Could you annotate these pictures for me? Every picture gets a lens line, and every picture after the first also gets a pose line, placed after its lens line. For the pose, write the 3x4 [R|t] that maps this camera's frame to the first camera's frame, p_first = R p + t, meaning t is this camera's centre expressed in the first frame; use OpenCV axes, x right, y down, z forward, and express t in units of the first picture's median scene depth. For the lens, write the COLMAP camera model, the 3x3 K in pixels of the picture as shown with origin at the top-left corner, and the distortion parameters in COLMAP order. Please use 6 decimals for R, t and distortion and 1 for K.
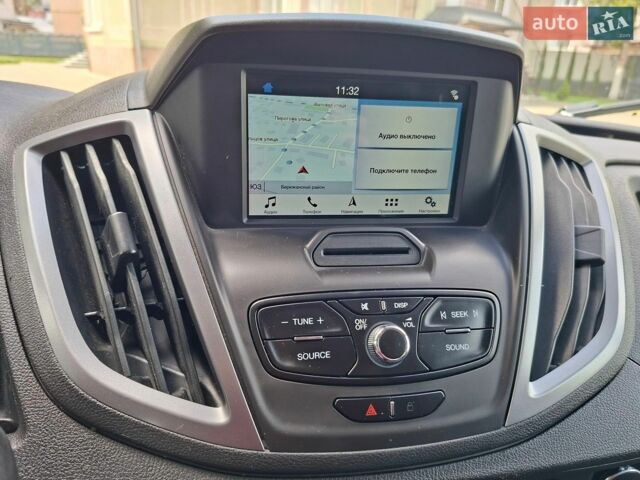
lens RADIAL K [[461.3, 0, 311.6], [0, 461.3, 239.7], [0, 0, 1]] dist [0.093671, -0.113105]
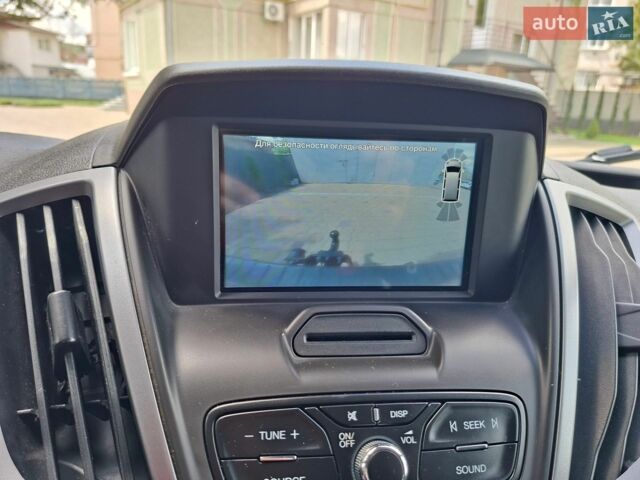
lens RADIAL K [[455.9, 0, 320.0], [0, 455.9, 240.0], [0, 0, 1]] dist [0.053423, -0.060973]
pose [[0.998818, 0.006132, -0.048225, 0.083727], [-0.009546, 0.997439, -0.070877, -0.085596], [0.047666, 0.071254, 0.996319, 0.170624]]
